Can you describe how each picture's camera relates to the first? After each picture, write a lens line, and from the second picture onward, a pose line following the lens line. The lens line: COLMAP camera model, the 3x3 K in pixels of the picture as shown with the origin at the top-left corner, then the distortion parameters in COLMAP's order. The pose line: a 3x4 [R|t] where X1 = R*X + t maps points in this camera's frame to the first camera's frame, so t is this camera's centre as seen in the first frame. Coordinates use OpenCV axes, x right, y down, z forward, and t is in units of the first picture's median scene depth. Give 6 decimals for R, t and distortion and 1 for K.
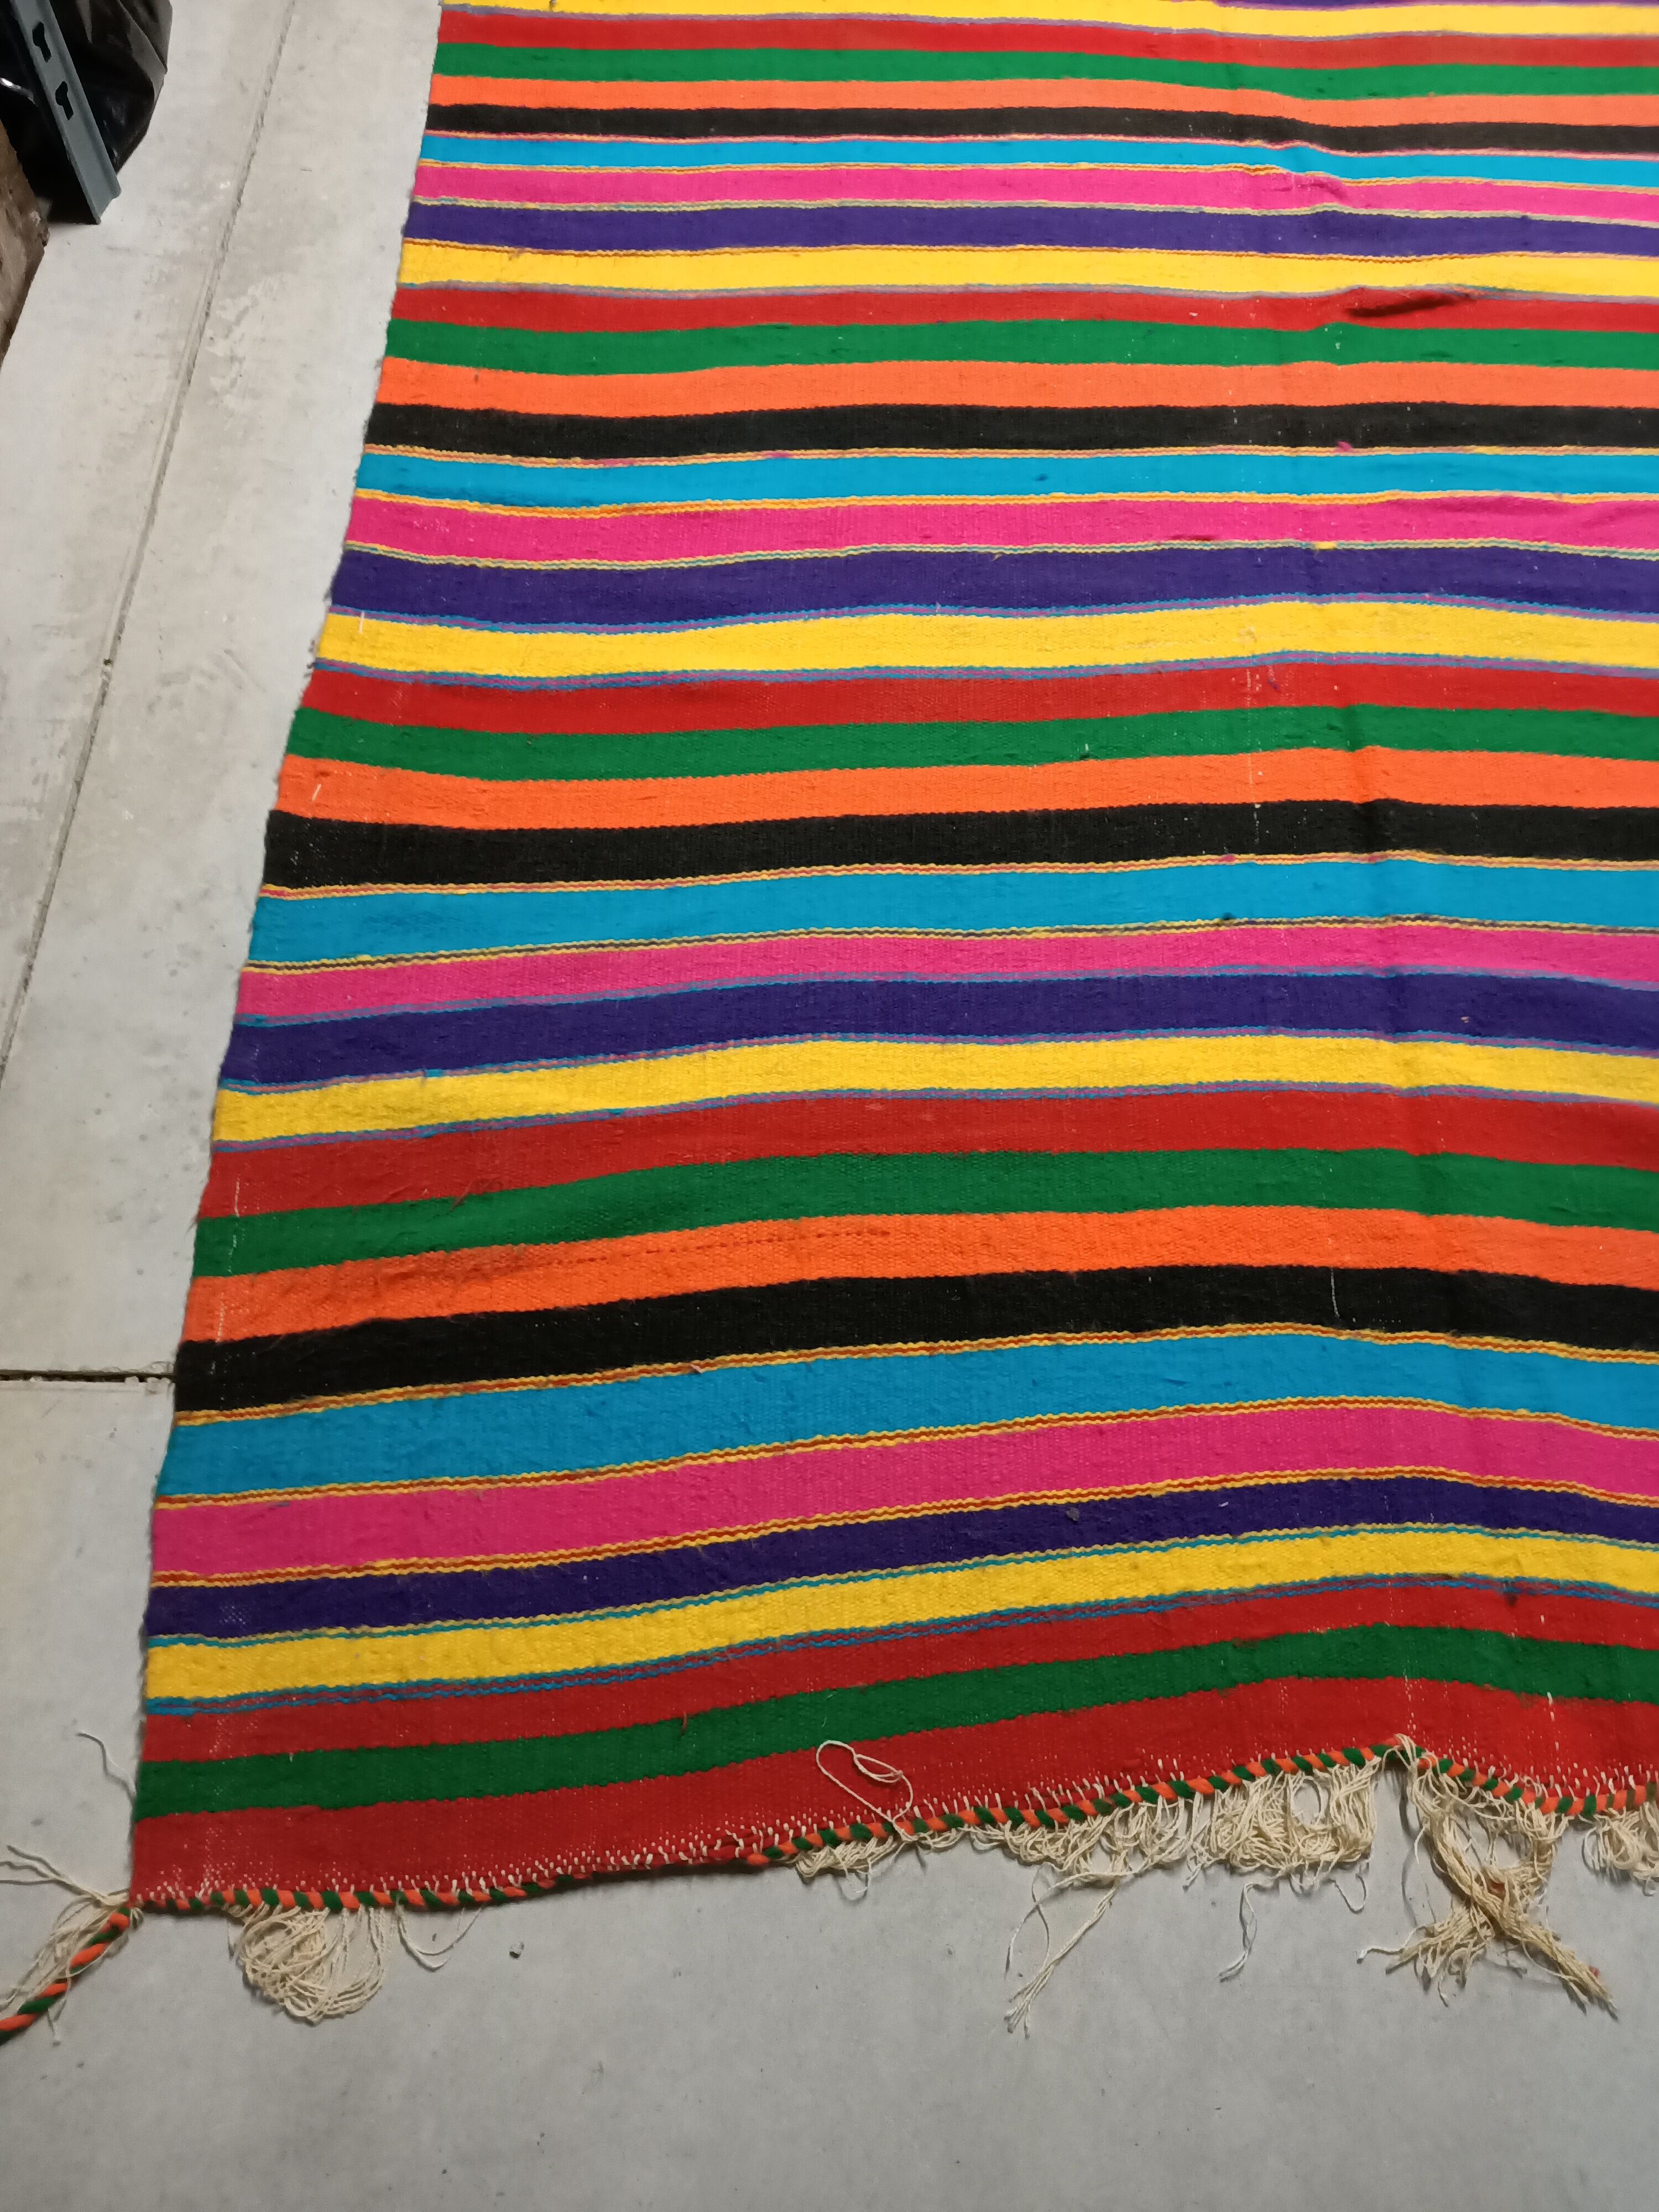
lens RADIAL K [[1644.5, 0, 766.9], [0, 1644.5, 1116.9], [0, 0, 1]] dist [0.070833, -0.089054]
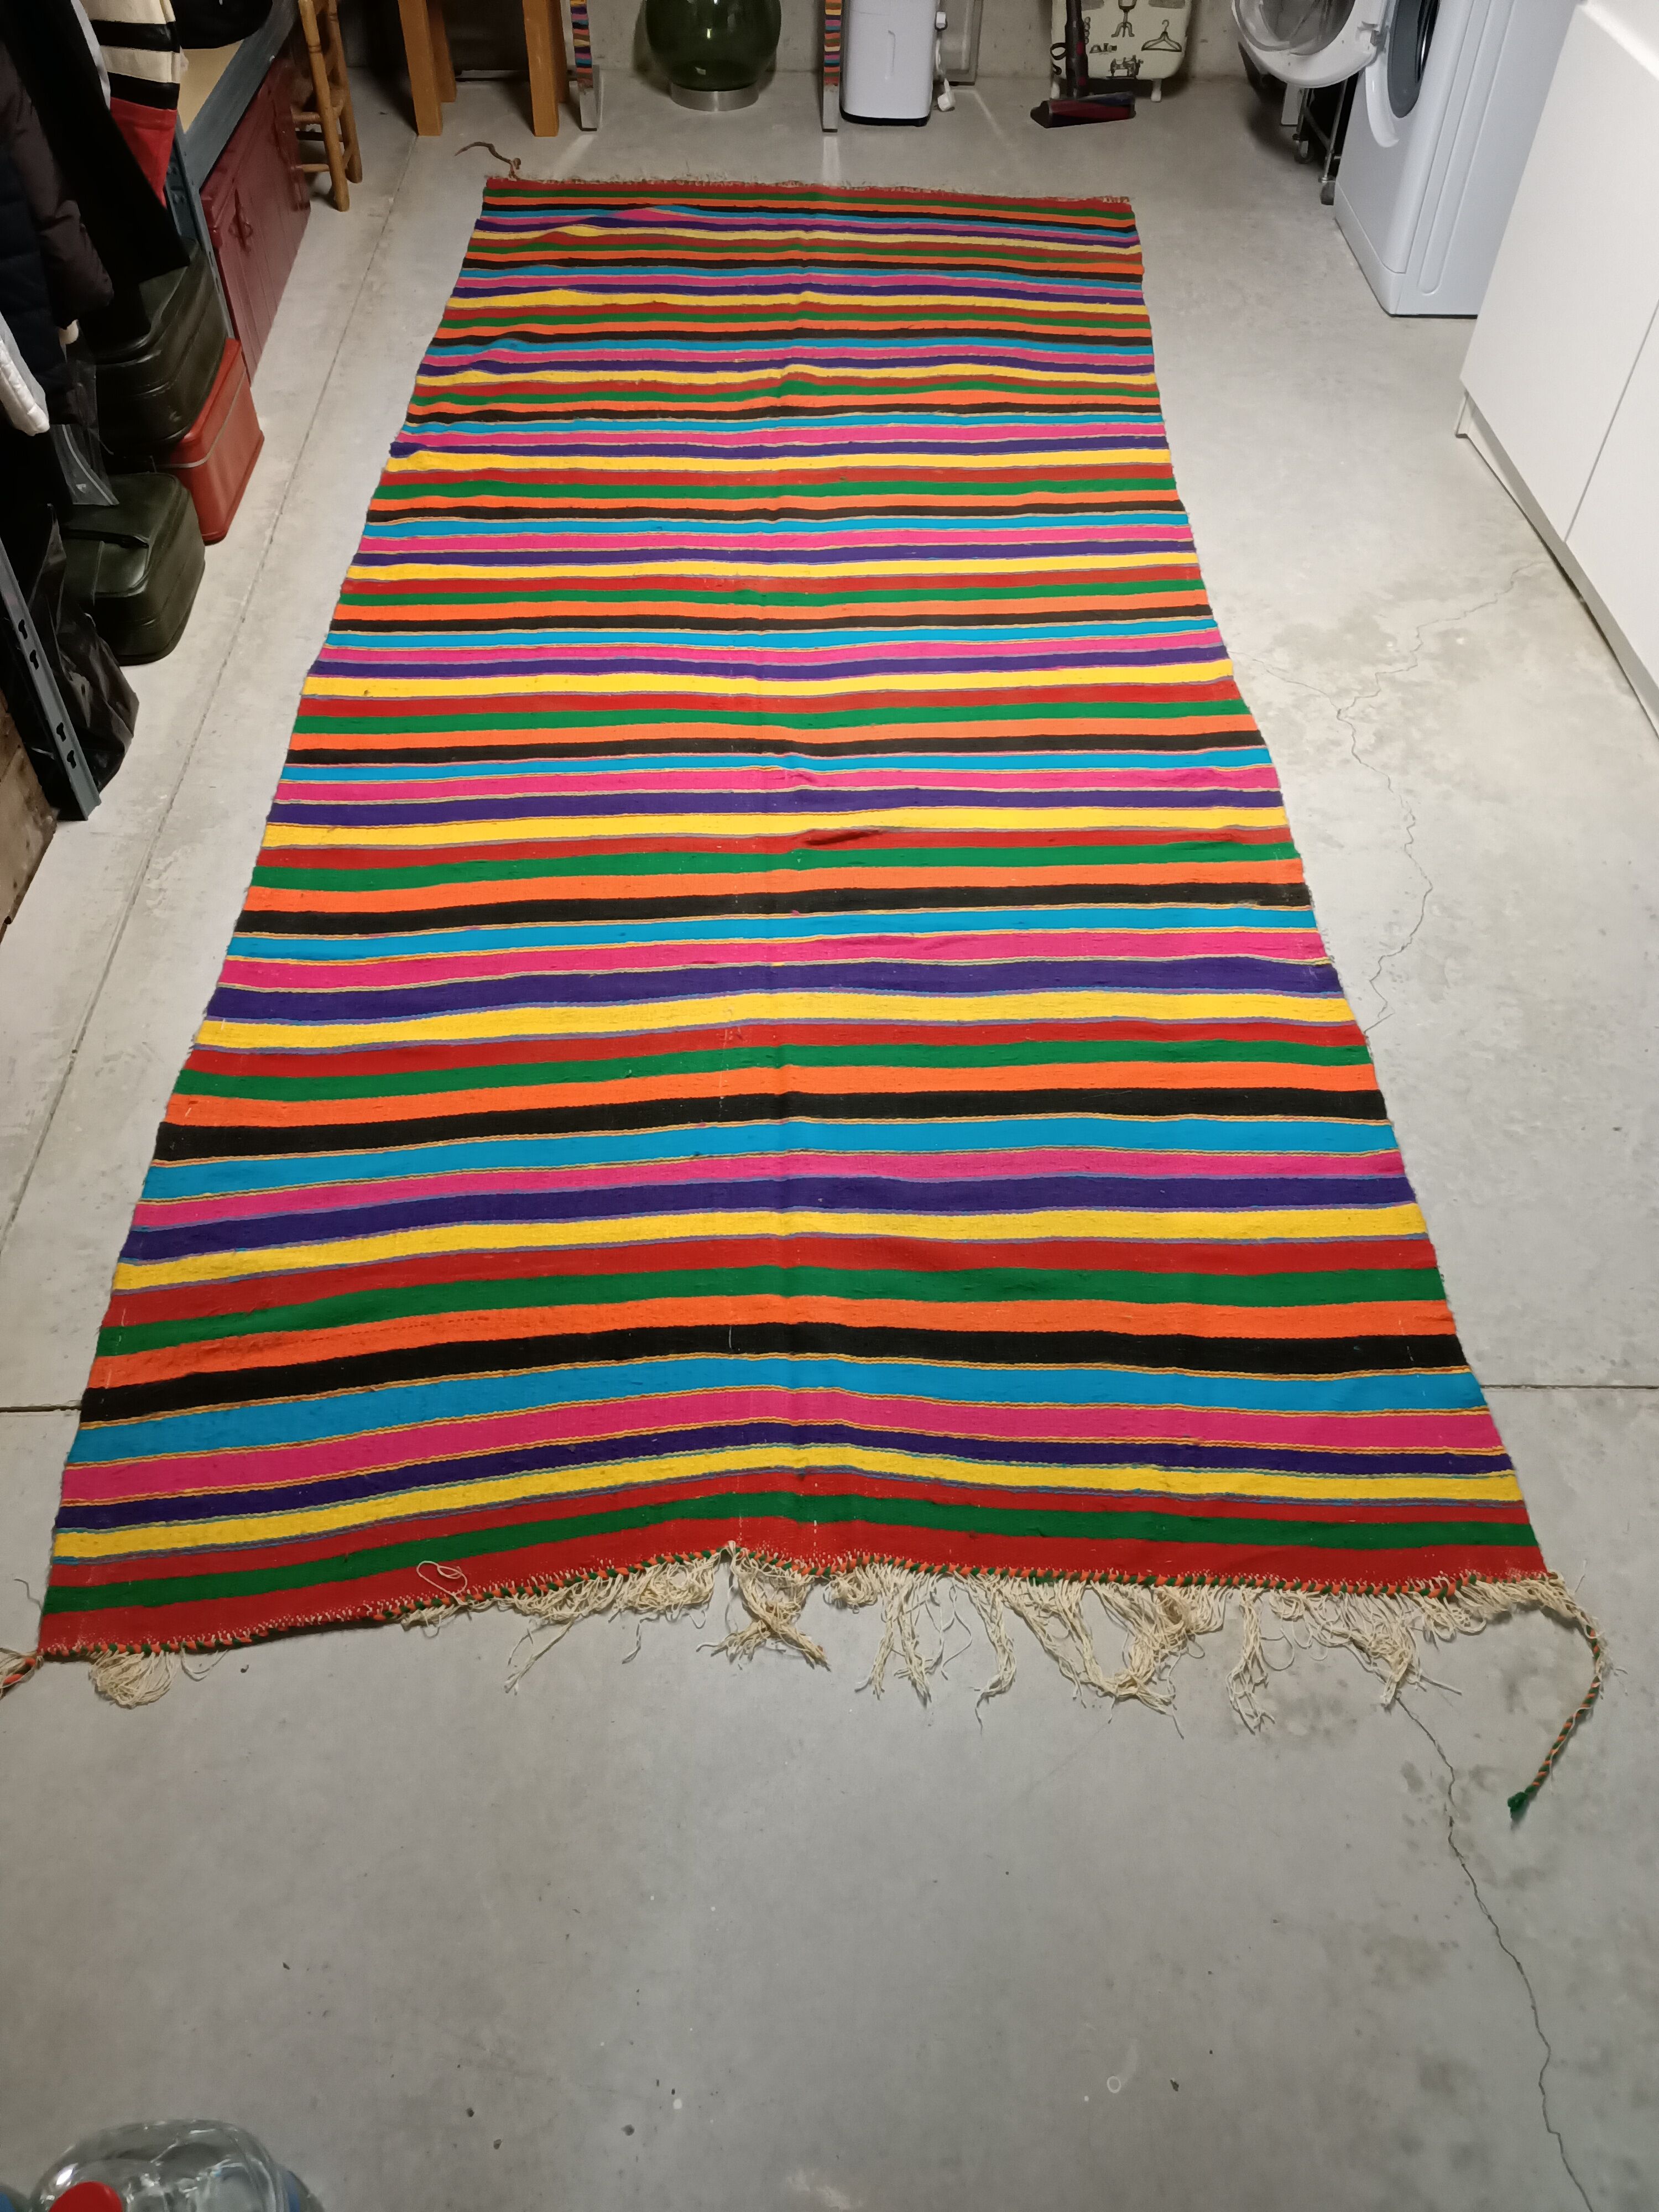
lens RADIAL K [[1644.5, 0, 766.9], [0, 1644.5, 1116.9], [0, 0, 1]] dist [0.070833, -0.089054]
pose [[0.998816, -0.041489, 0.025399, 0.331992], [0.046896, 0.960000, -0.276044, 0.360843], [-0.012930, 0.276908, 0.960809, -0.780260]]
